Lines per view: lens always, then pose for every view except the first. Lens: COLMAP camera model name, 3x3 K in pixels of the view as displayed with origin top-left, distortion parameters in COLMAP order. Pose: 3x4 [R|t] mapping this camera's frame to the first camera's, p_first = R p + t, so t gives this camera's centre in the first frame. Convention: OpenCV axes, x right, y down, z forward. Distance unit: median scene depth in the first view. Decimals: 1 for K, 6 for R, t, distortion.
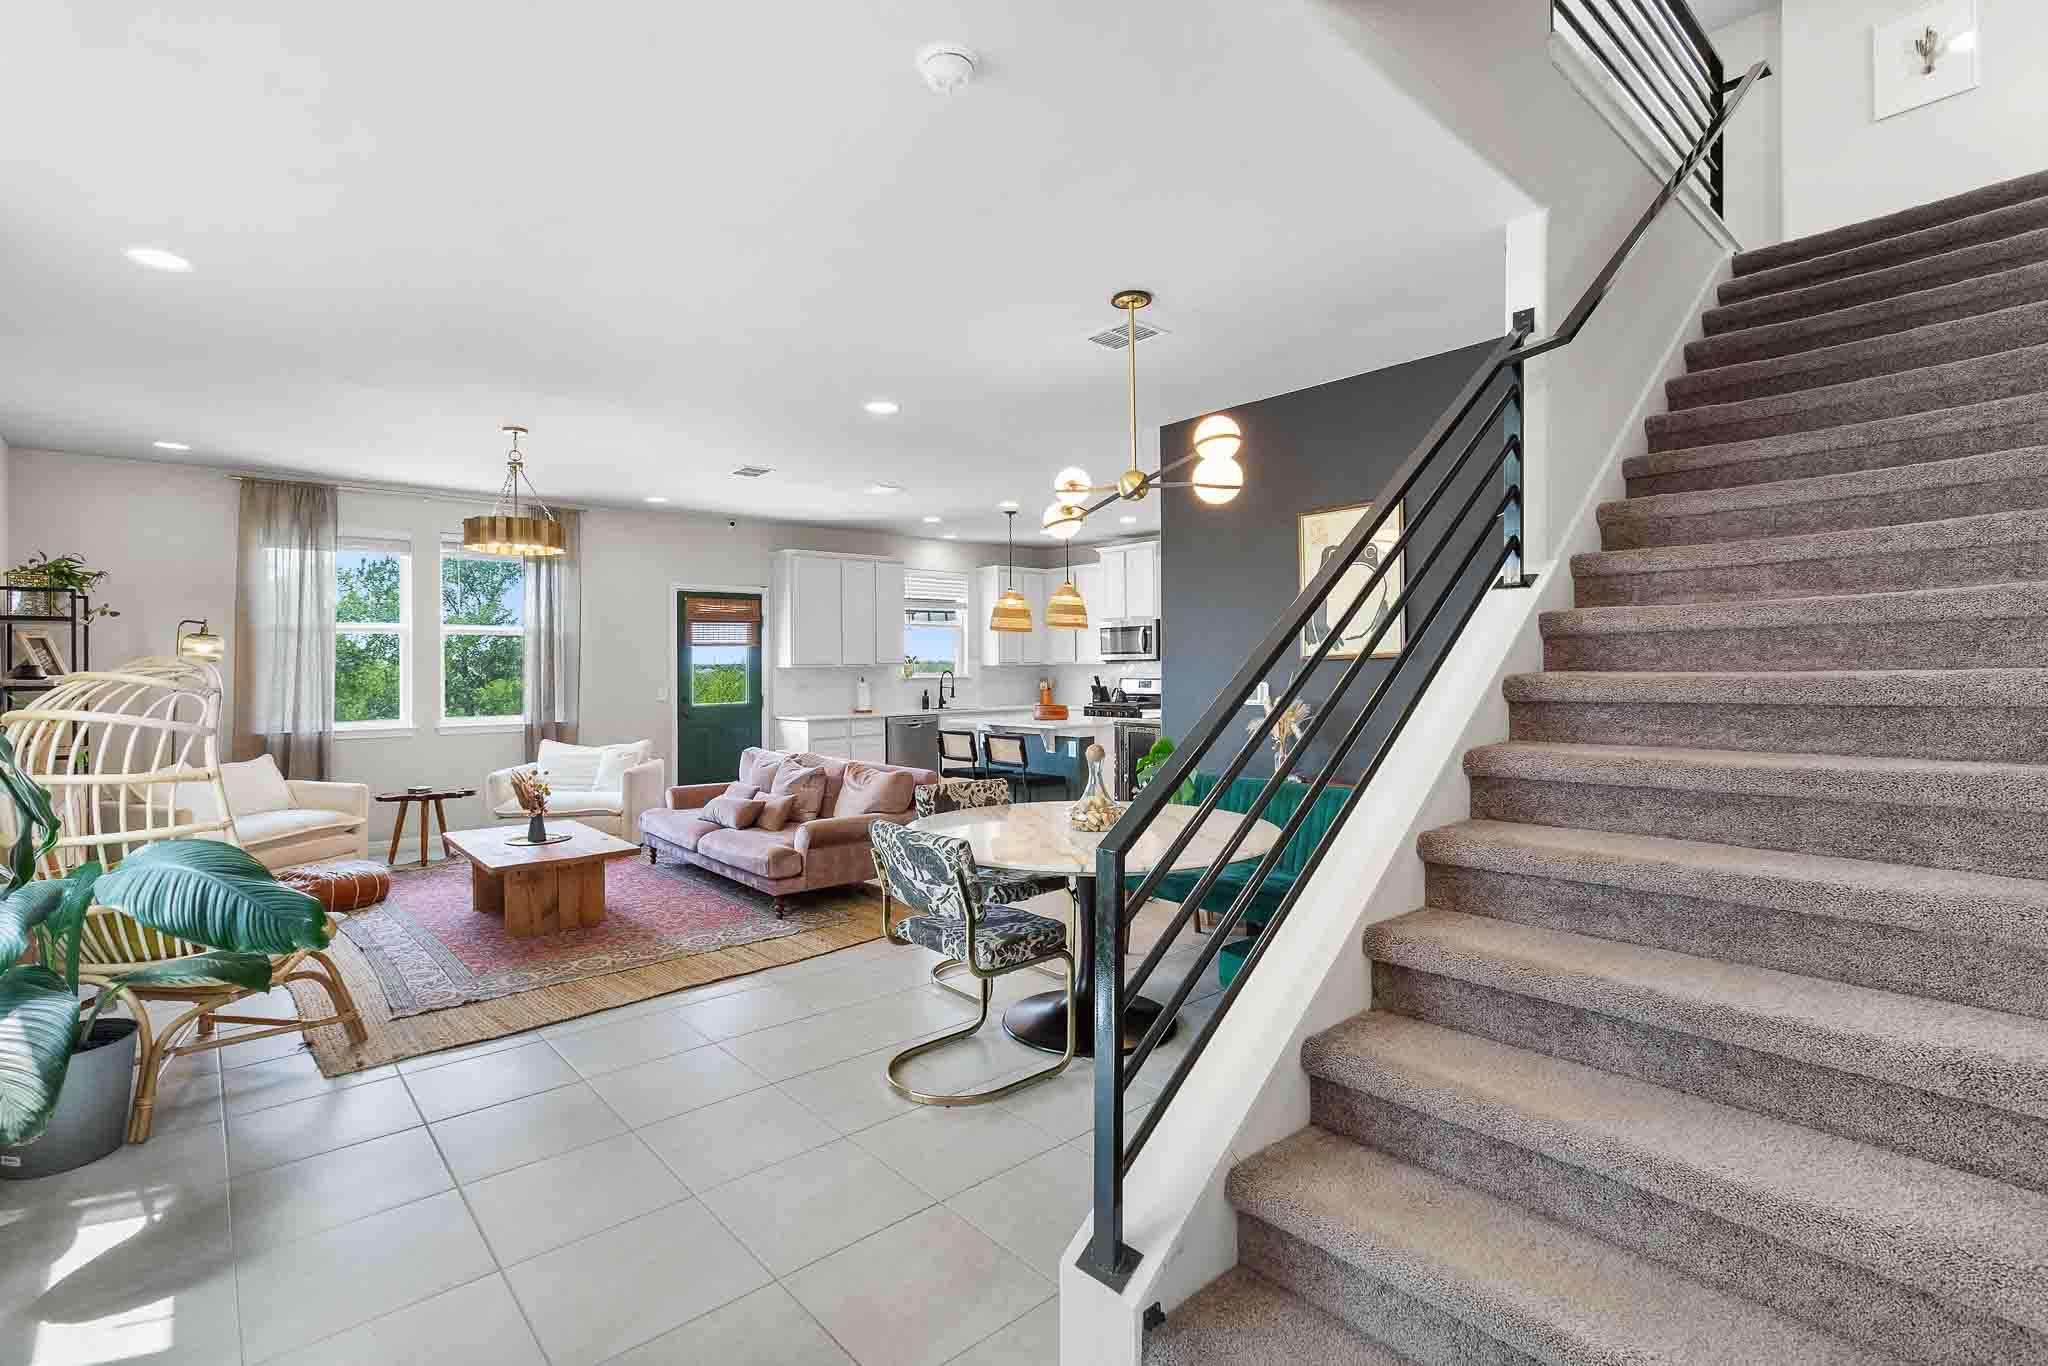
lens RADIAL K [[949.0, 0, 1032.5], [0, 949.0, 656.5], [0, 0, 1]] dist [-0.011045, 0.009201]
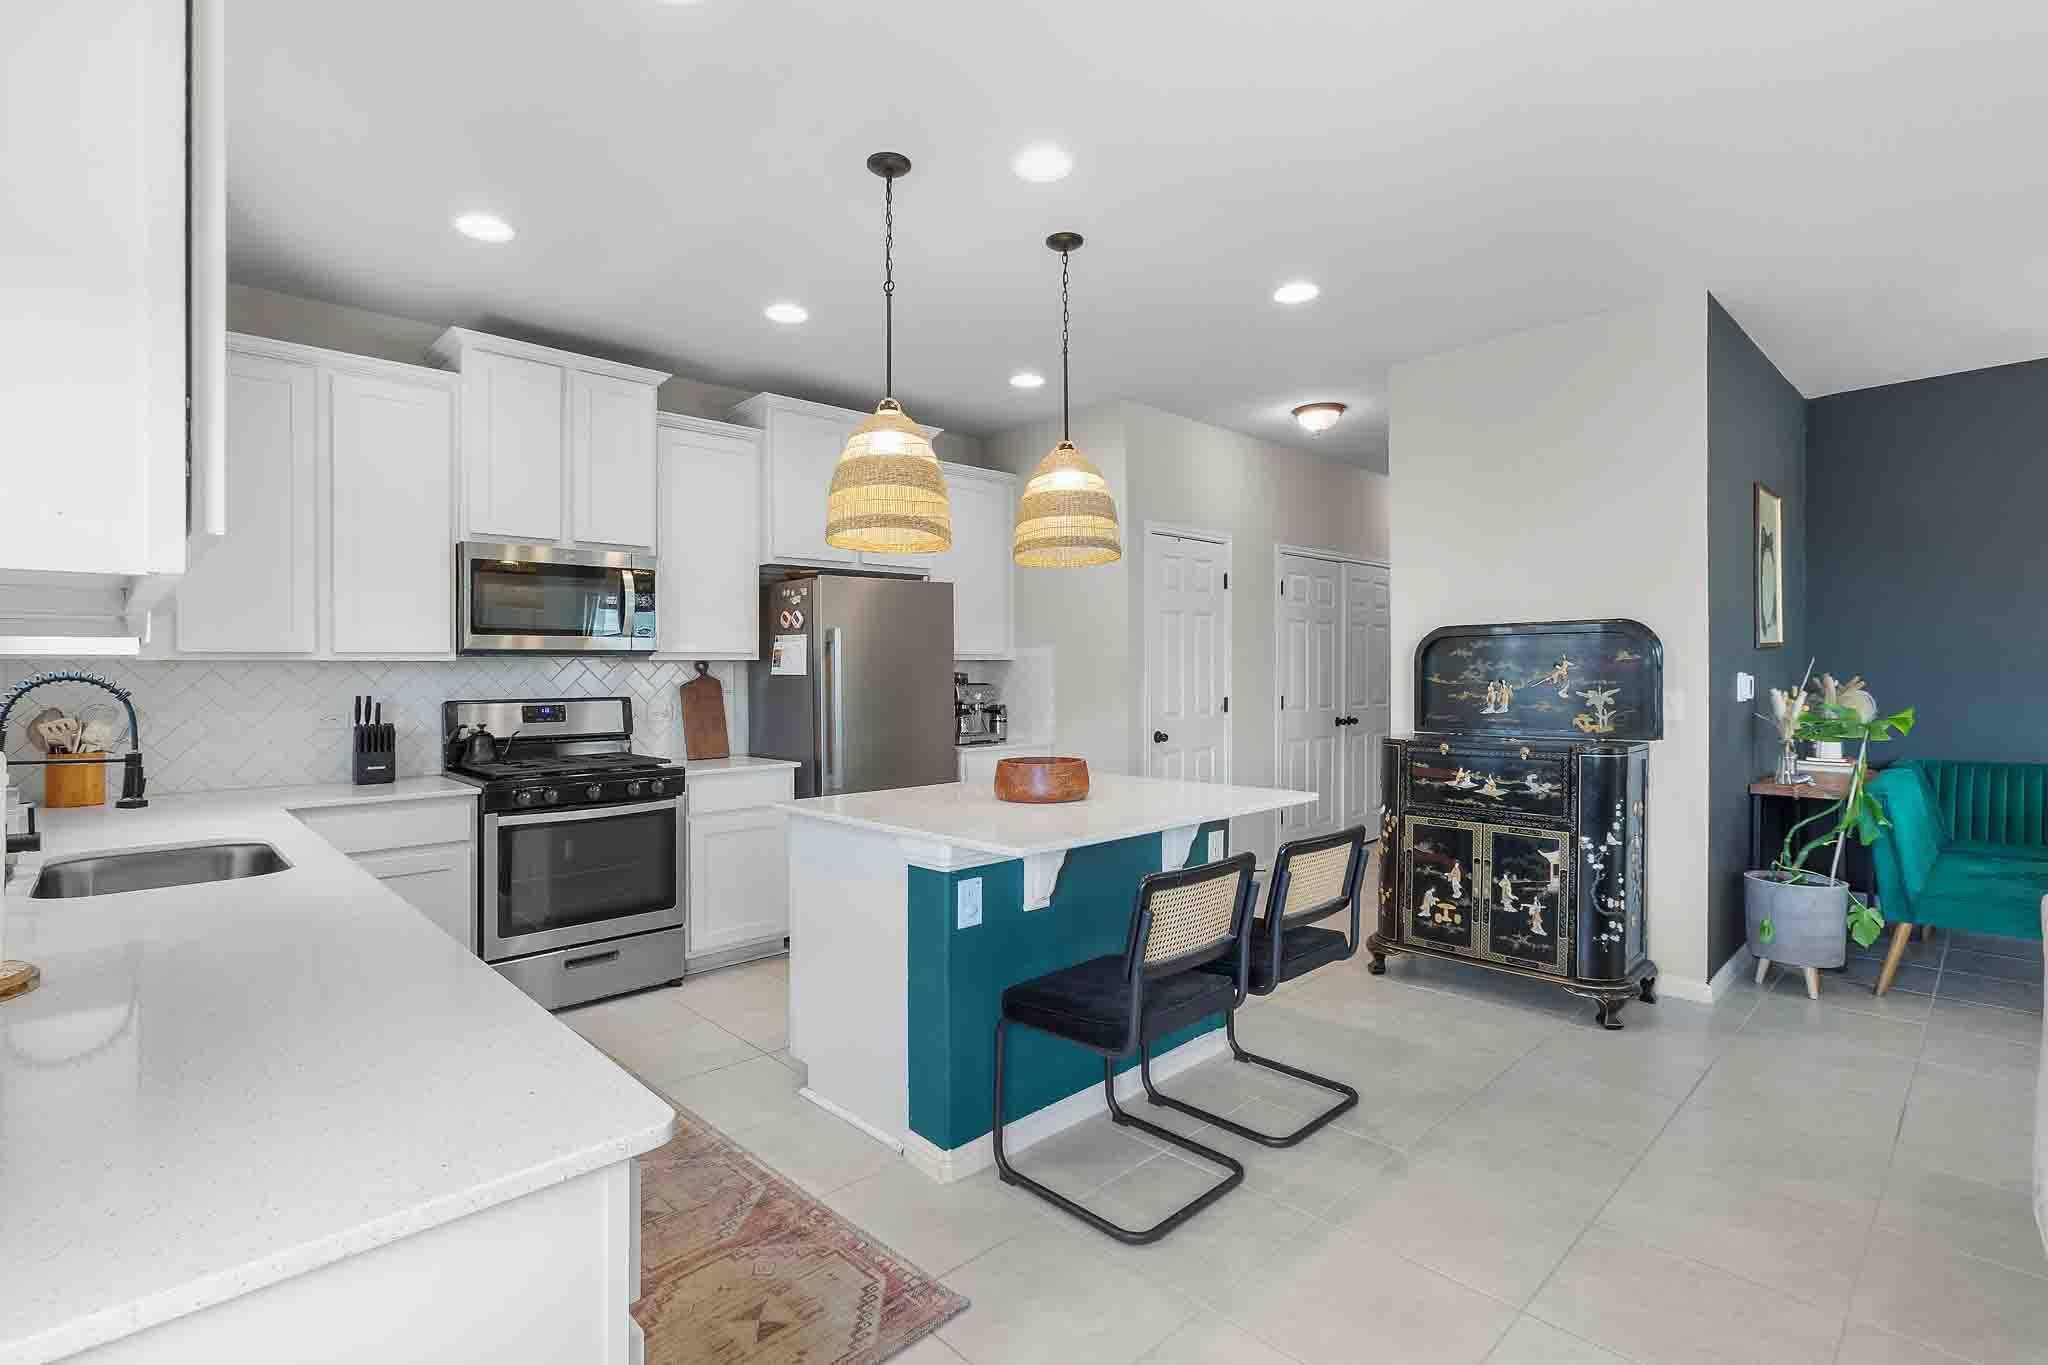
lens RADIAL K [[949.0, 0, 1013.1], [0, 949.0, 682.6], [0, 0, 1]] dist [-0.011045, 0.009201]
pose [[-0.017379, 0.002628, 0.999846, -0.455793], [0.002454, 0.999994, -0.002586, 0.028975], [-0.999846, 0.002408, -0.017385, 1.318910]]
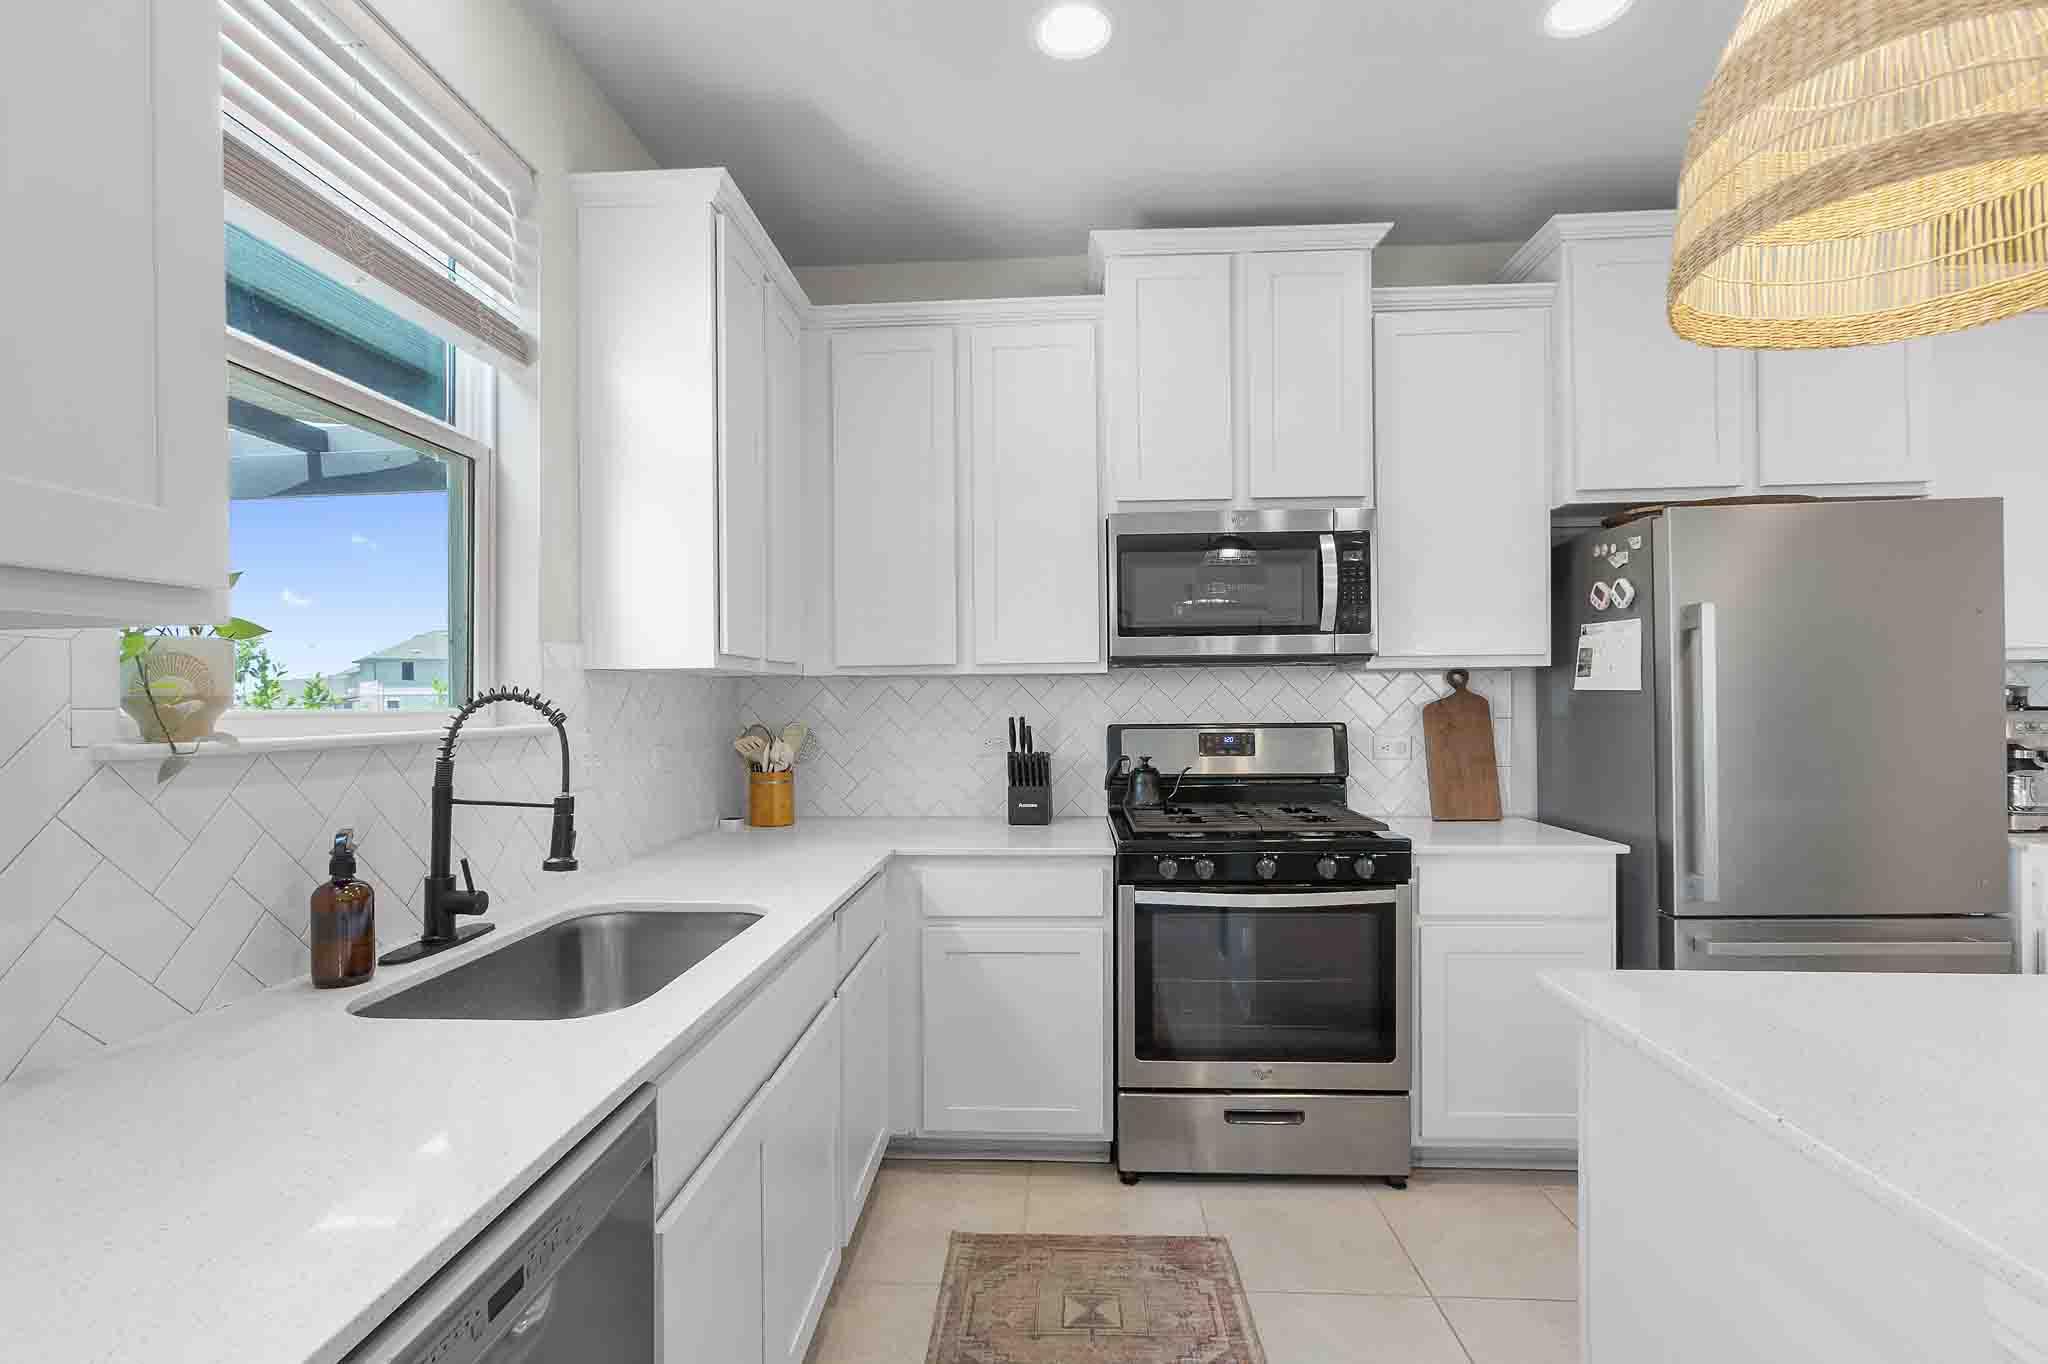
lens RADIAL K [[949.0, 0, 1016.1], [0, 949.0, 689.8], [0, 0, 1]] dist [-0.011045, 0.009201]
pose [[0.709437, 0.012020, 0.704666, -0.217227], [-0.003751, 0.999905, -0.013280, 0.027238], [-0.704759, 0.006778, 0.709415, 1.363021]]
